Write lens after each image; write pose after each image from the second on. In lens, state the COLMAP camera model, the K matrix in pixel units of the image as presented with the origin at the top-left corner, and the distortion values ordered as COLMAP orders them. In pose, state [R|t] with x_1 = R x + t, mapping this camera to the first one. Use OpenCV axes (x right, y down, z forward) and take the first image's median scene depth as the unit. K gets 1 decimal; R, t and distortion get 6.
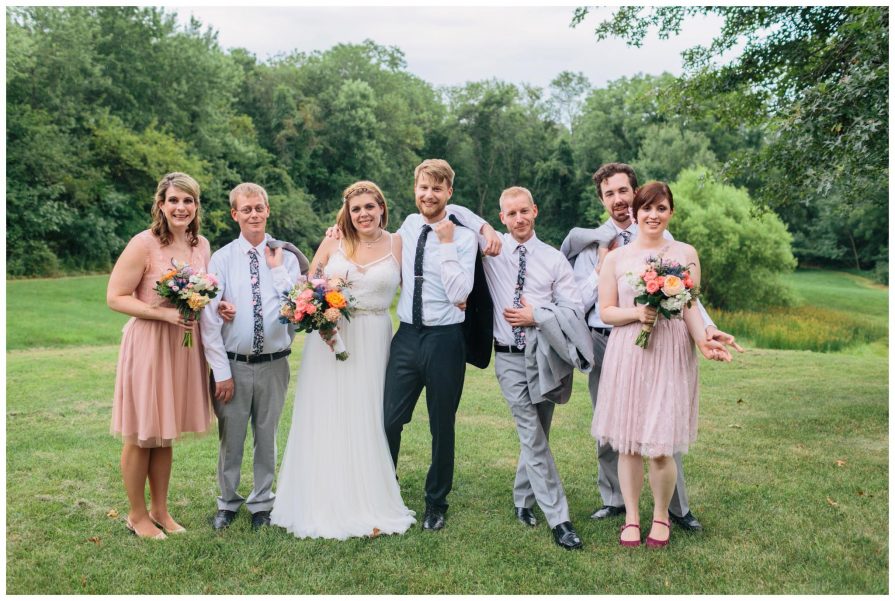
lens RADIAL K [[832.4, 0, 447.5], [0, 832.4, 300.5], [0, 0, 1]] dist [0.007967, -0.010205]
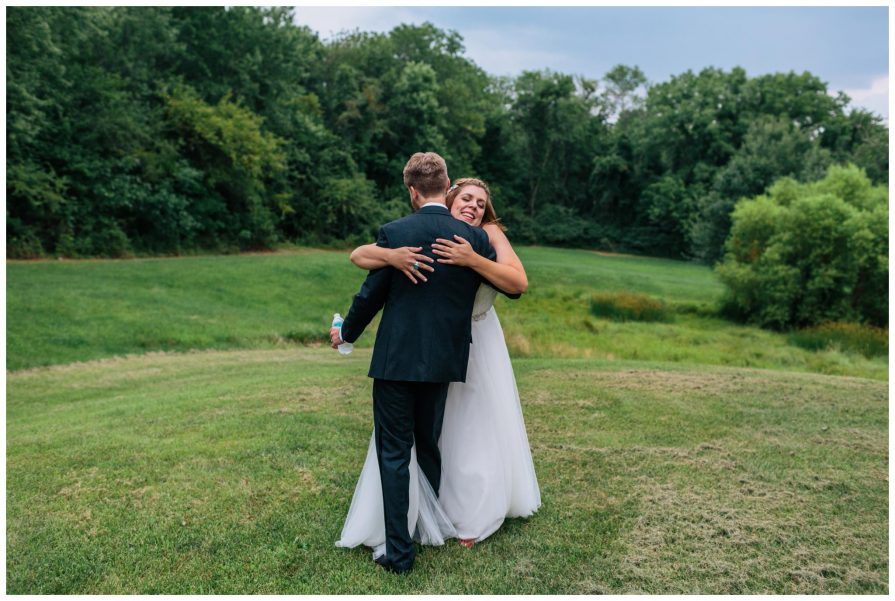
lens RADIAL K [[827.1, 0, 447.5], [0, 827.1, 300.5], [0, 0, 1]] dist [0.003443, -0.005199]
pose [[0.998859, 0.042364, -0.022045, -0.066570], [-0.042151, 0.999061, 0.010039, -0.003939], [0.022449, -0.009098, 0.999707, 0.072590]]
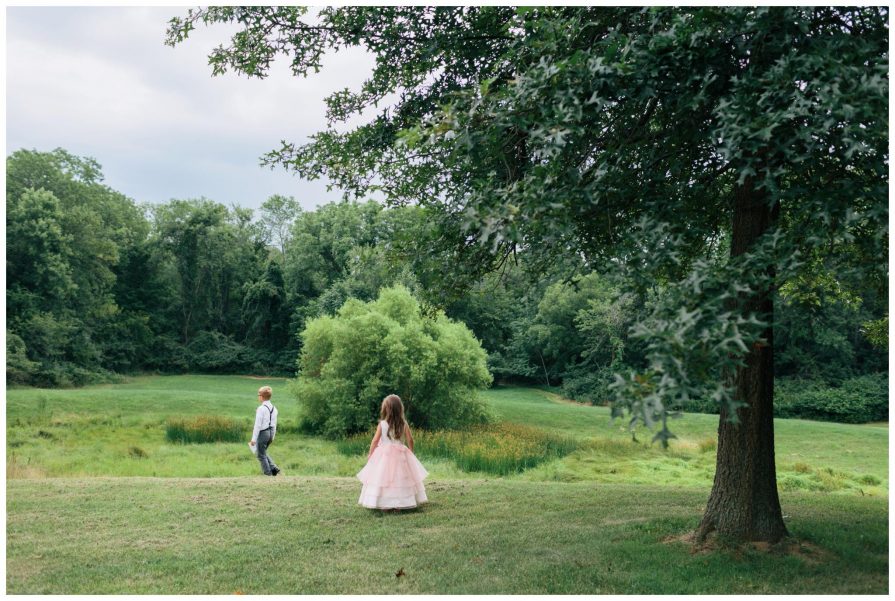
lens RADIAL K [[825.9, 0, 447.5], [0, 825.9, 300.5], [0, 0, 1]] dist [-0.004057, 0.007408]
pose [[0.943622, 0.013218, 0.330761, 0.020029], [0.035603, 0.989354, -0.141107, -0.000324], [-0.329105, 0.144928, 0.933105, 0.040711]]
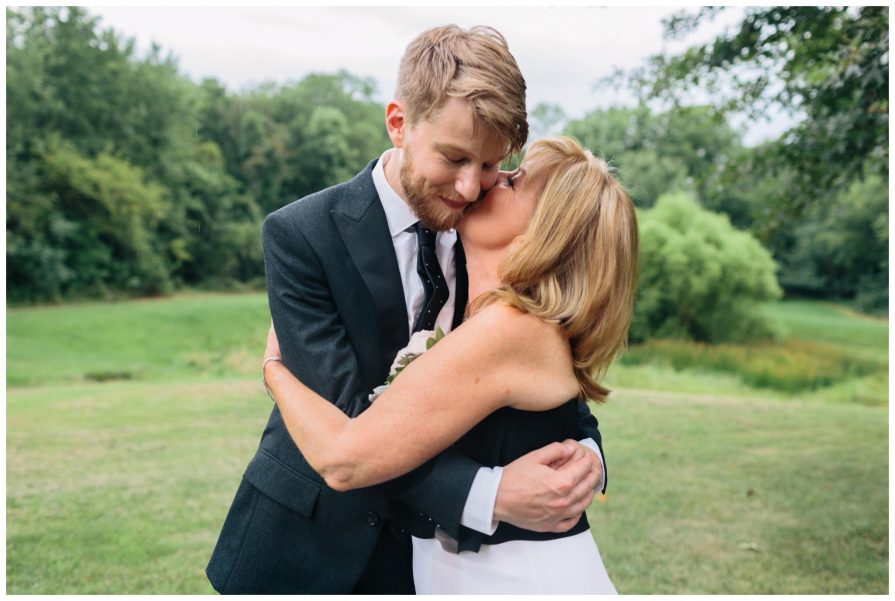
lens RADIAL K [[832.4, 0, 447.5], [0, 832.4, 300.5], [0, 0, 1]] dist [0.007967, -0.010205]
pose [[0.999702, -0.003802, 0.024103, 0.009809], [0.004681, 0.999321, -0.036547, -0.002040], [-0.023947, 0.036649, 0.999041, 0.036730]]
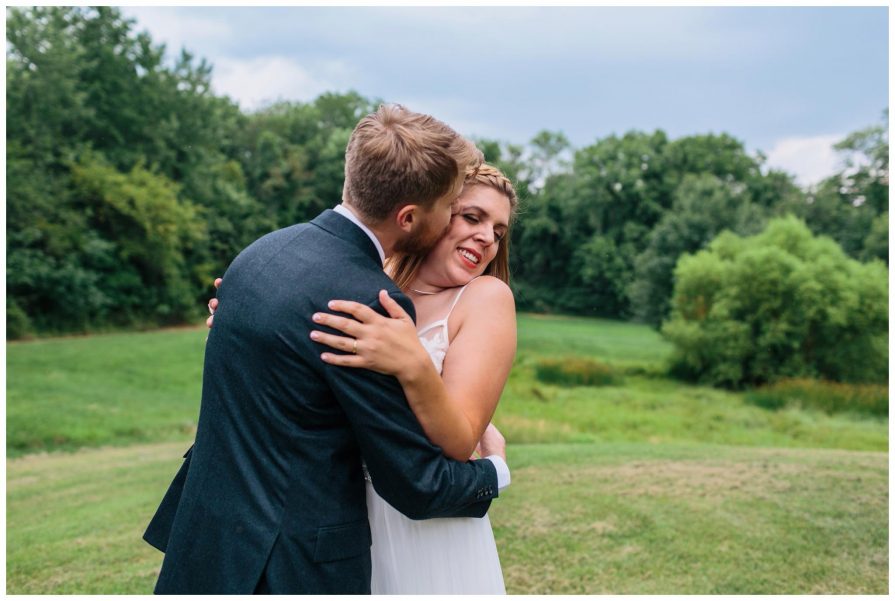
lens RADIAL K [[832.4, 0, 447.5], [0, 832.4, 300.5], [0, 0, 1]] dist [0.007967, -0.010205]
pose [[0.998342, 0.005811, 0.057261, -0.069456], [-0.001626, 0.997341, -0.072856, -0.005434], [-0.057533, 0.072642, 0.995697, 0.106597]]
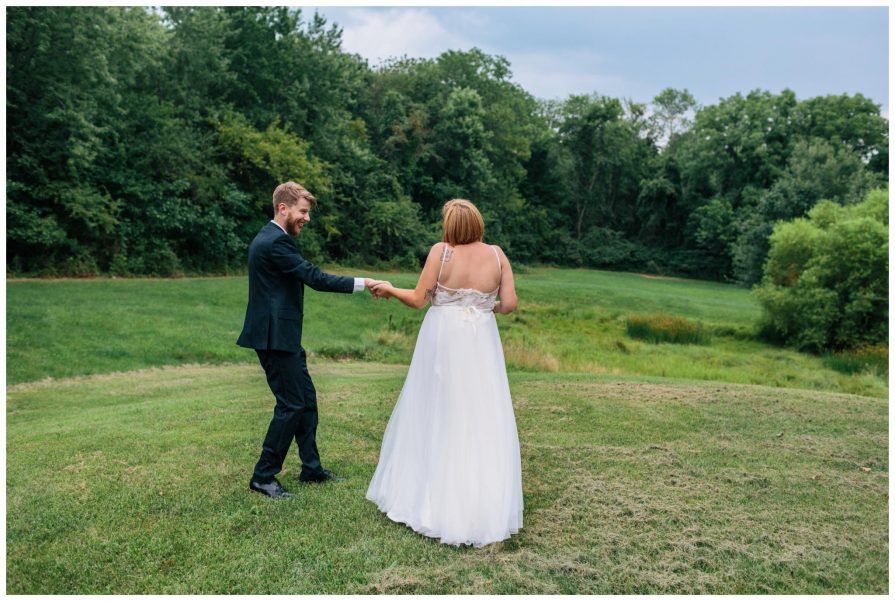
lens RADIAL K [[825.9, 0, 447.5], [0, 825.9, 300.5], [0, 0, 1]] dist [-0.004057, 0.007408]
pose [[0.995271, 0.049215, -0.083742, -0.056194], [-0.050569, 0.998621, -0.014123, -0.002914], [0.082931, 0.018291, 0.996387, 0.063090]]
